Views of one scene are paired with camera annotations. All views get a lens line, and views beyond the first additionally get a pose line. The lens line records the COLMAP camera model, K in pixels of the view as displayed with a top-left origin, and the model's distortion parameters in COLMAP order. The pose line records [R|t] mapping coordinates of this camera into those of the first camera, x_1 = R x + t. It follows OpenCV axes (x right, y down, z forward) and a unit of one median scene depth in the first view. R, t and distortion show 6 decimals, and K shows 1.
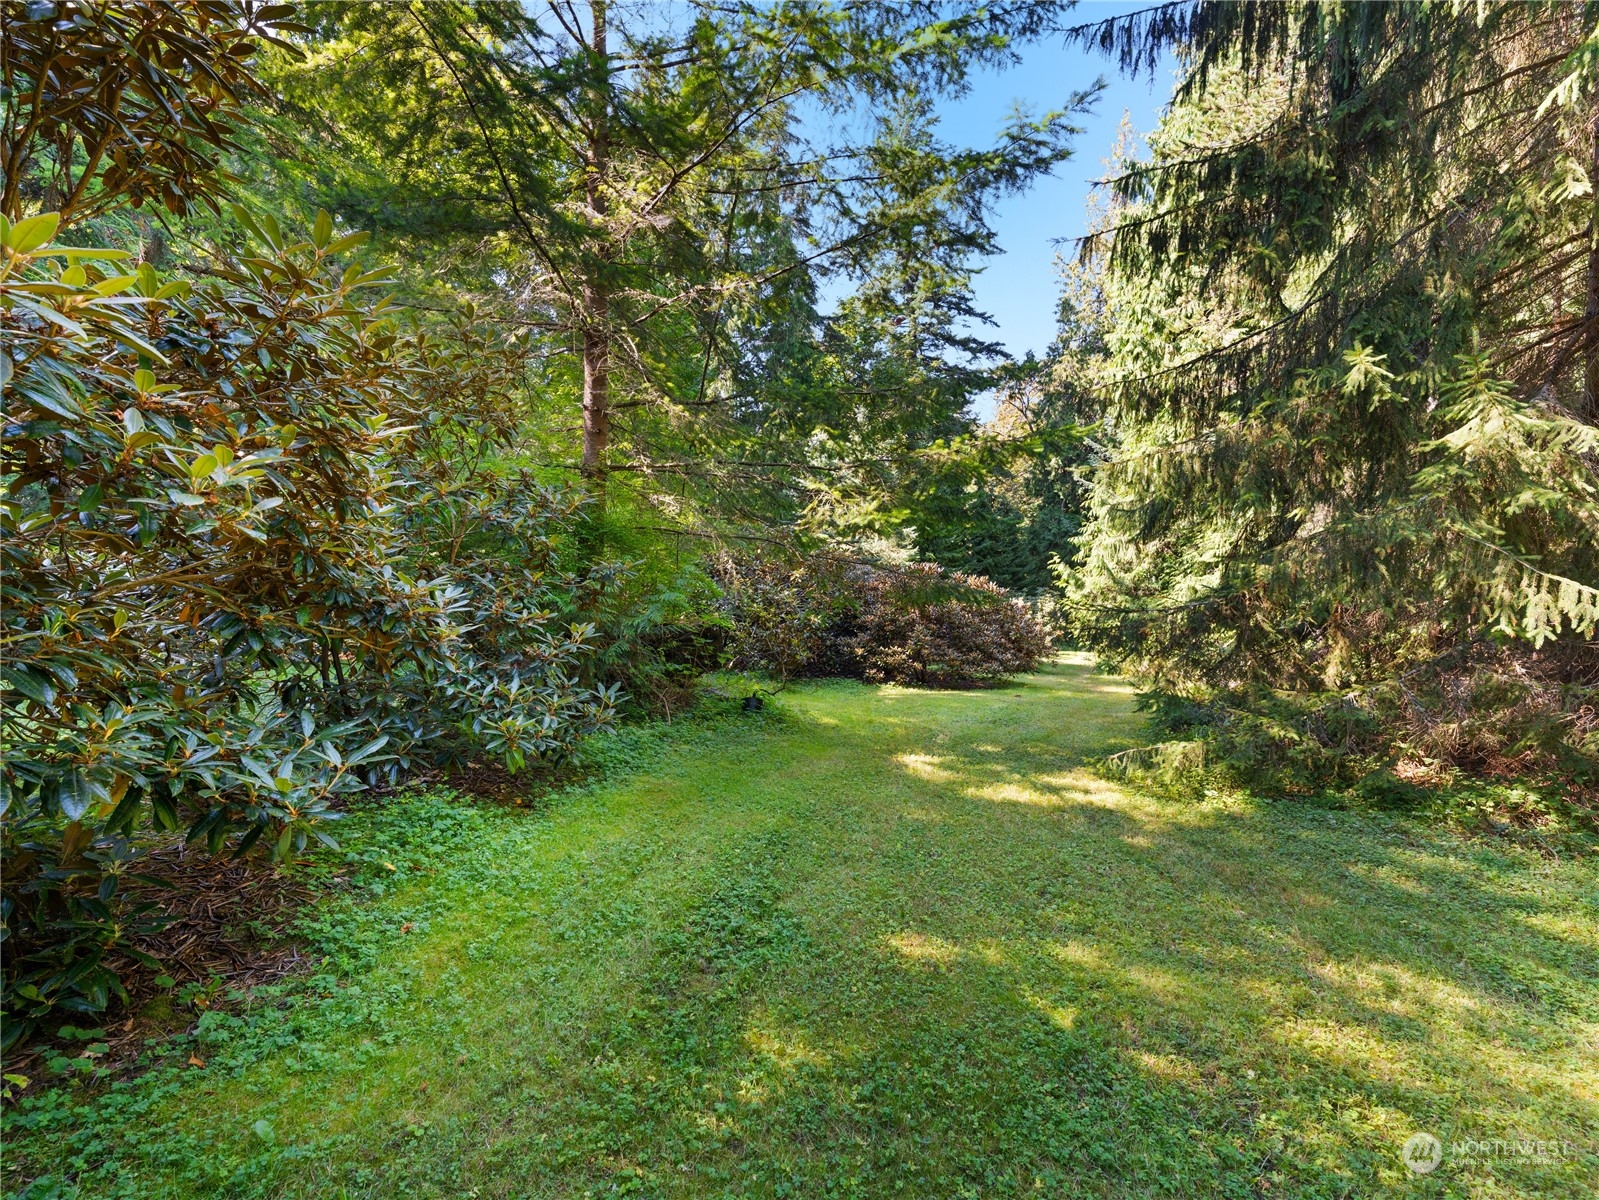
lens RADIAL K [[713.5, 0, 799.5], [0, 713.5, 600.0], [0, 0, 1]] dist [0.000639, -0.000043]
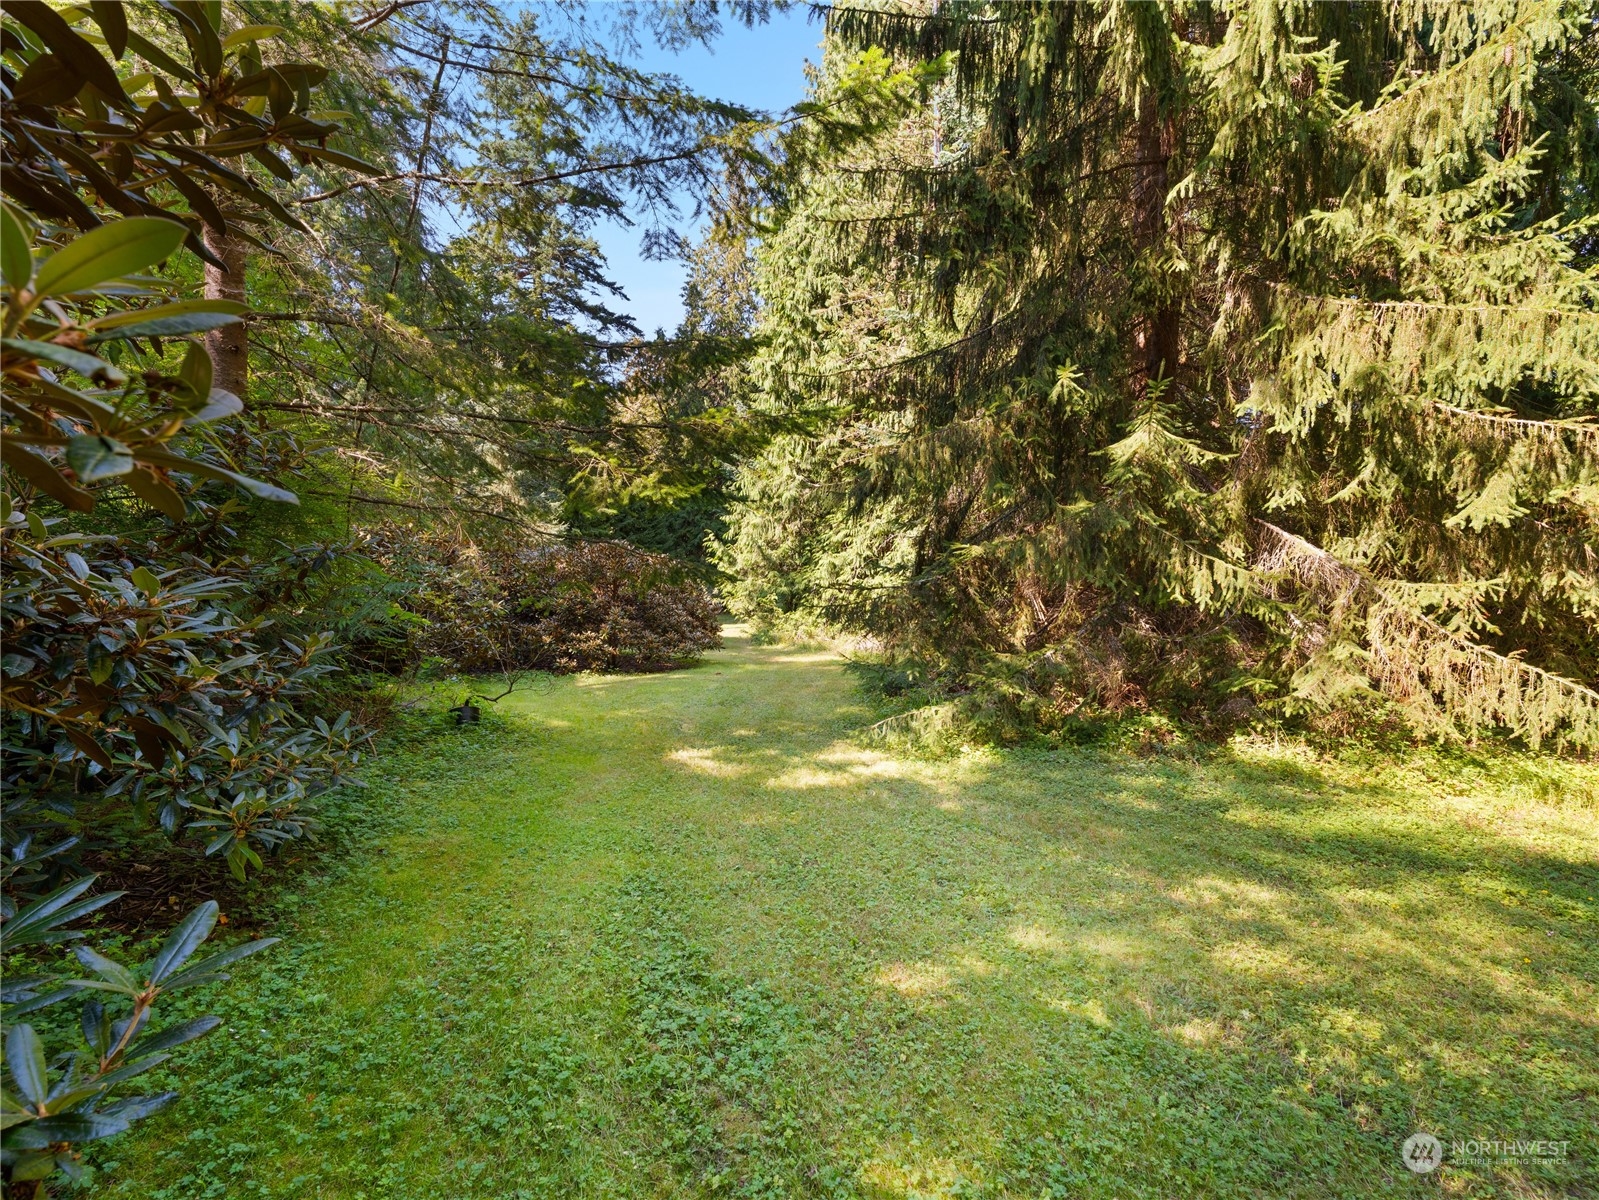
lens RADIAL K [[713.5, 0, 799.5], [0, 713.5, 600.0], [0, 0, 1]] dist [0.000639, -0.000043]
pose [[0.868712, -0.035998, 0.494008, -0.080234], [0.019563, 0.999071, 0.038401, -0.005243], [-0.494932, -0.023696, 0.868609, 0.065071]]
